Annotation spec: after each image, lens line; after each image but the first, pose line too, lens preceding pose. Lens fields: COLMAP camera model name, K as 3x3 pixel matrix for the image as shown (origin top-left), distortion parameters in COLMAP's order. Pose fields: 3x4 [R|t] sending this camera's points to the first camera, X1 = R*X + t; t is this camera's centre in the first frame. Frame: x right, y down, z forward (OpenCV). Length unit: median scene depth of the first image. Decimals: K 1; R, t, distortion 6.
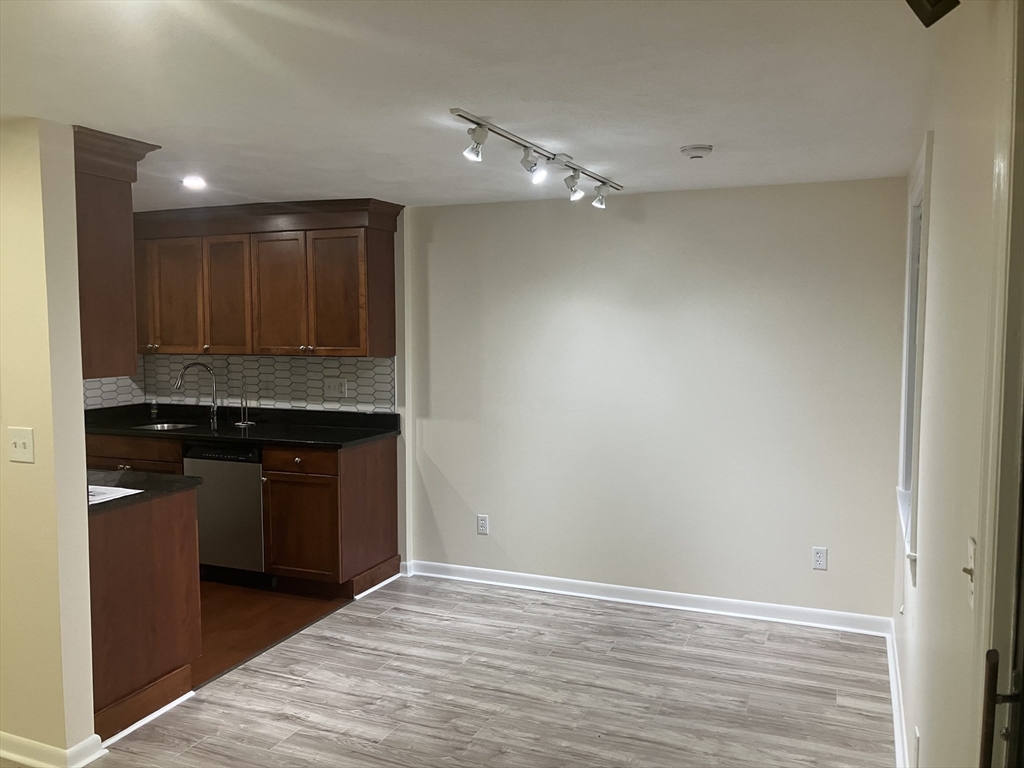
lens RADIAL K [[844.8, 0, 512.0], [0, 844.8, 384.0], [0, 0, 1]] dist [0.018145, -0.006031]
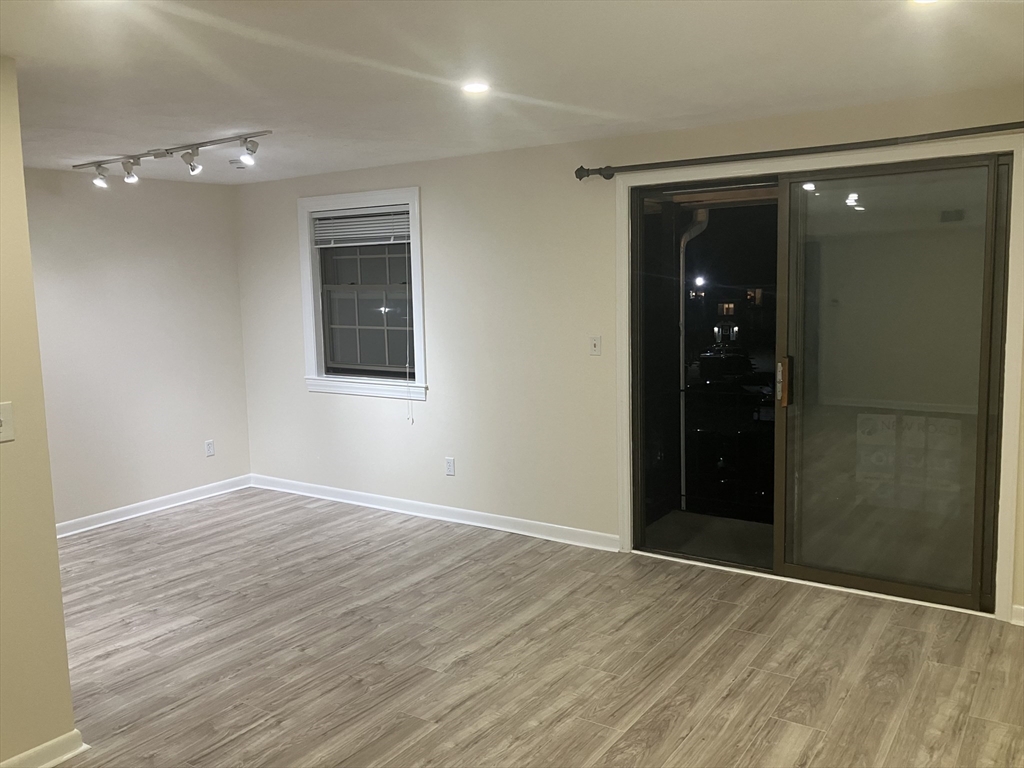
lens RADIAL K [[836.6, 0, 494.5], [0, 836.6, 368.6], [0, 0, 1]] dist [0.015613, -0.000039]
pose [[0.216926, -0.110489, 0.969915, -0.798872], [0.097640, 0.991047, 0.091058, -0.008584], [-0.971293, 0.074950, 0.225772, 0.181085]]
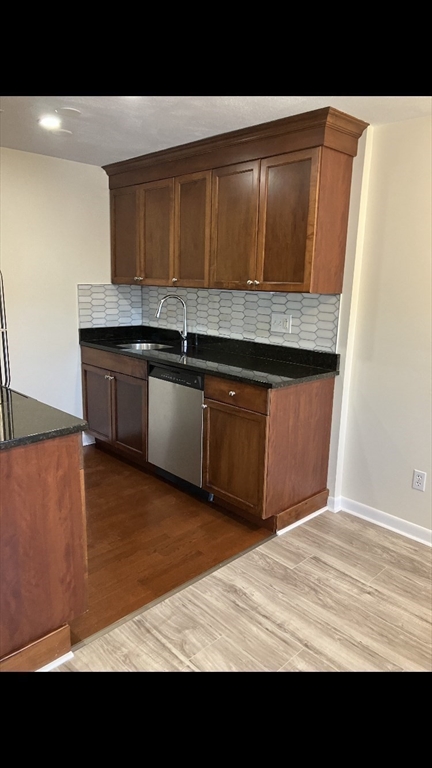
lens RADIAL K [[475.9, 0, 224.8], [0, 475.9, 383.0], [0, 0, 1]] dist [0.015863, -0.000080]
pose [[0.921540, 0.110077, -0.372353, -0.049703], [-0.059881, 0.987791, 0.143818, -0.003371], [0.383638, -0.110237, 0.916880, 0.462068]]
